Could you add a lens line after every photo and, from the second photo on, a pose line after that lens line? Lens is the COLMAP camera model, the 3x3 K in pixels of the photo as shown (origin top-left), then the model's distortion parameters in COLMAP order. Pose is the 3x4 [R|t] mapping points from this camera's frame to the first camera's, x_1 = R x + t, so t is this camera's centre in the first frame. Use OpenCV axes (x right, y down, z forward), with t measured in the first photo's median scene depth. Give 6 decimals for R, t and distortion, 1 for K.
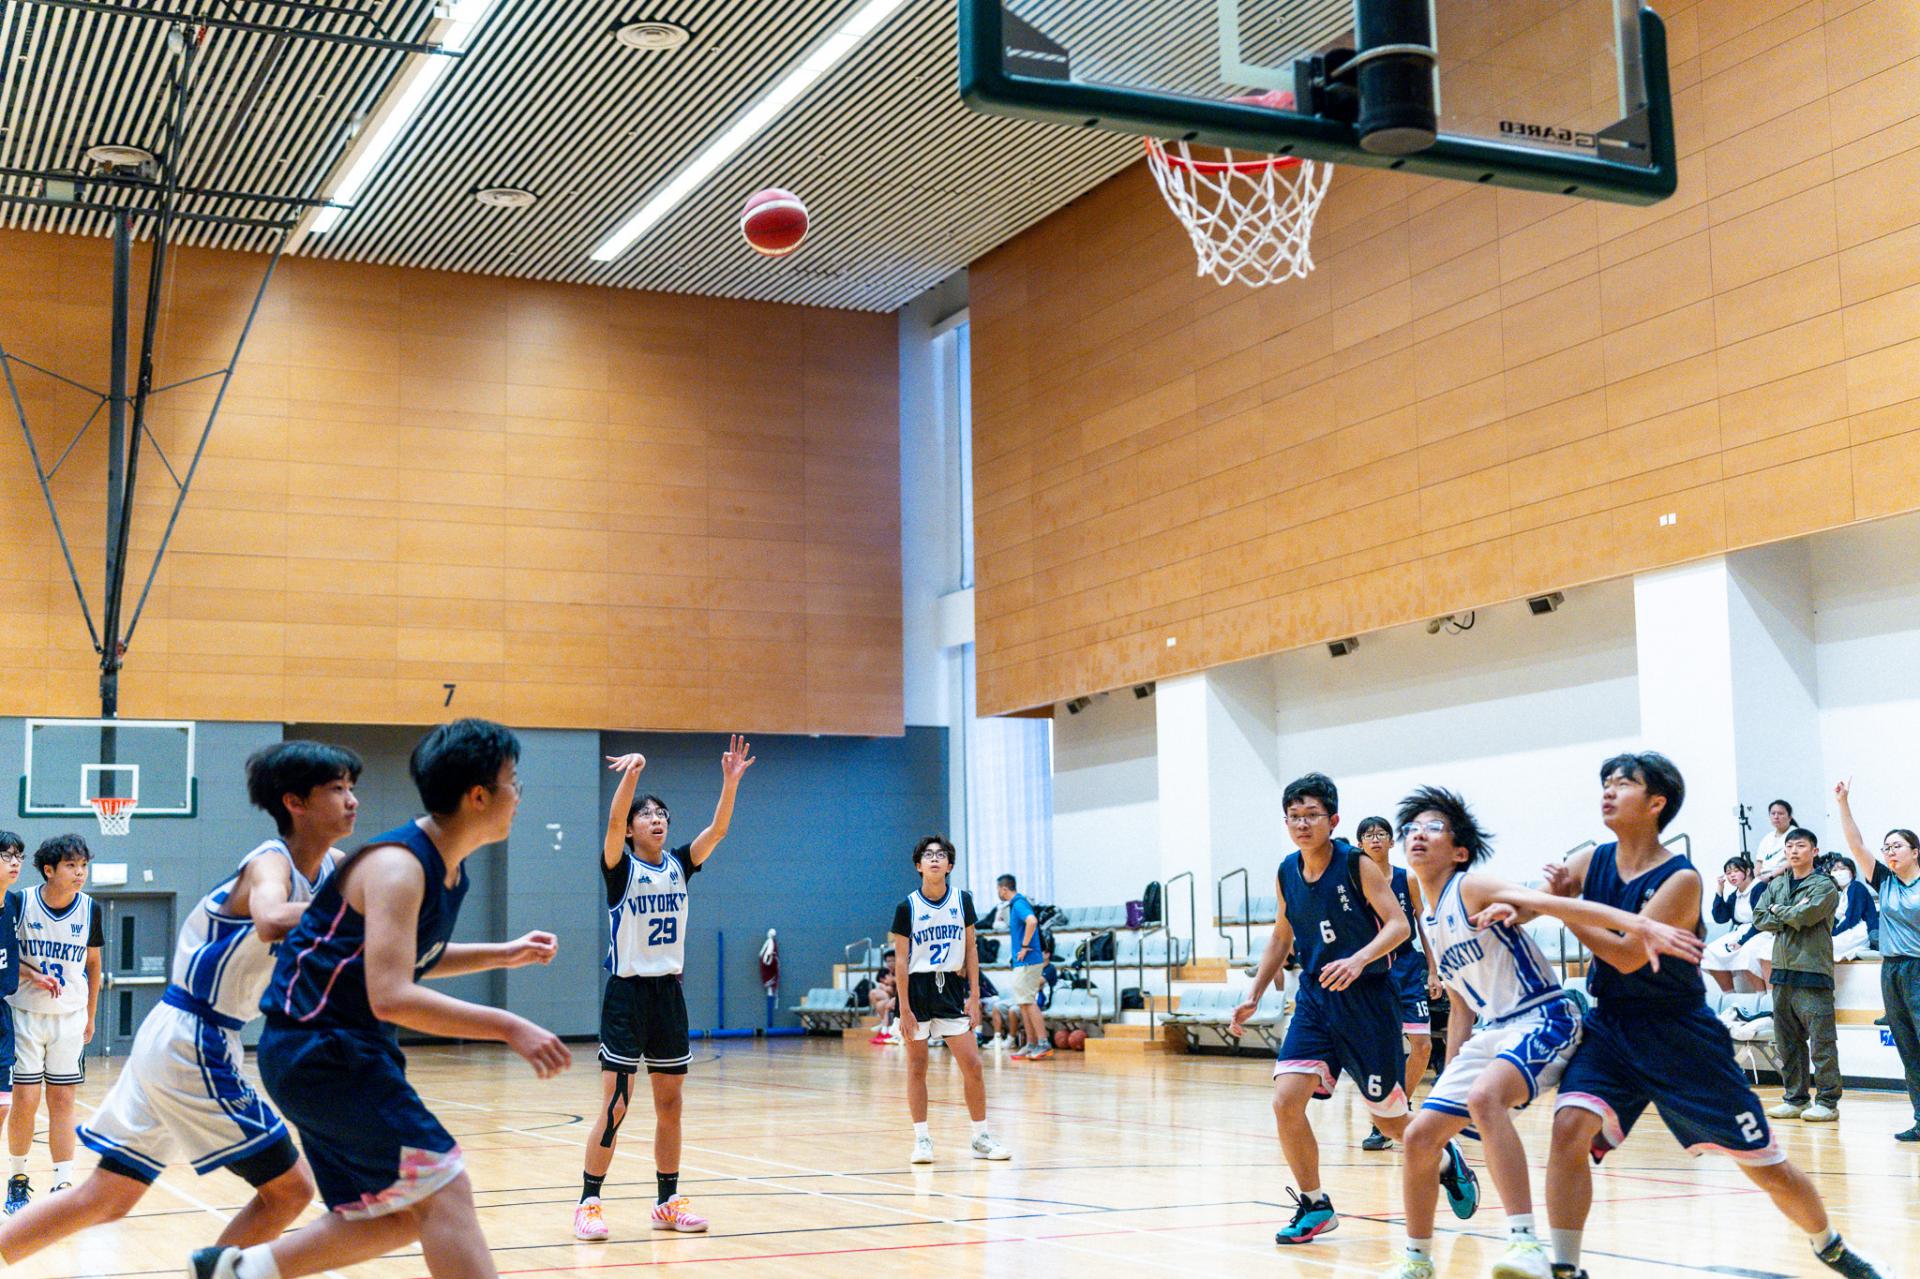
lens RADIAL K [[2584.1, 0, 960.0], [0, 2584.1, 639.5], [0, 0, 1]] dist [0.000921, -0.007920]
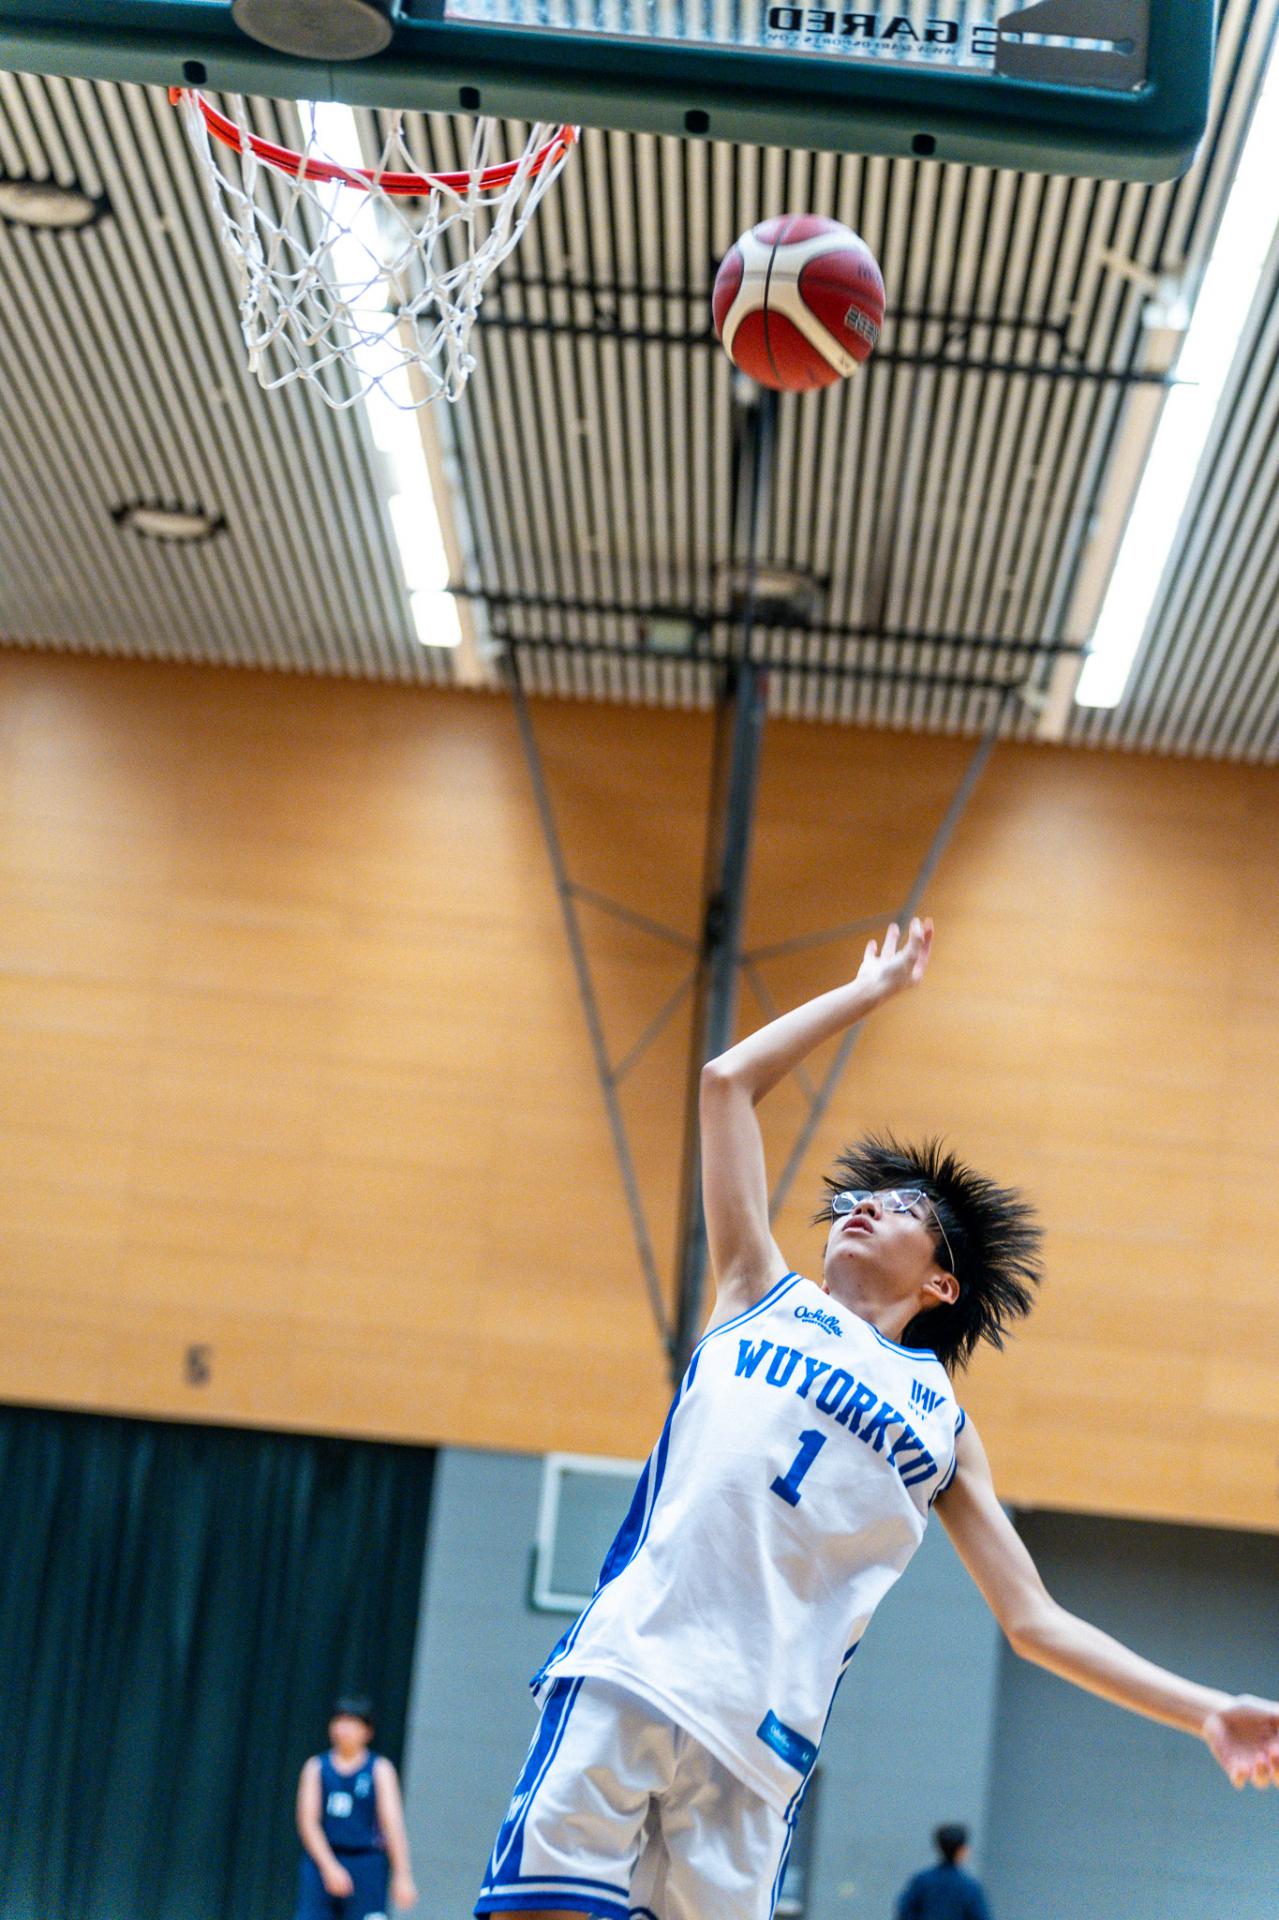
lens RADIAL K [[4234.7, 0, 640.9], [0, 4234.7, 1024.0], [0, 0, 1]] dist [0.031010, 0.614781]
pose [[0.897660, 0.020854, -0.440196, 0.098185], [-0.063807, 0.994505, -0.083002, 0.008843], [0.436046, 0.102595, 0.894057, 0.059437]]
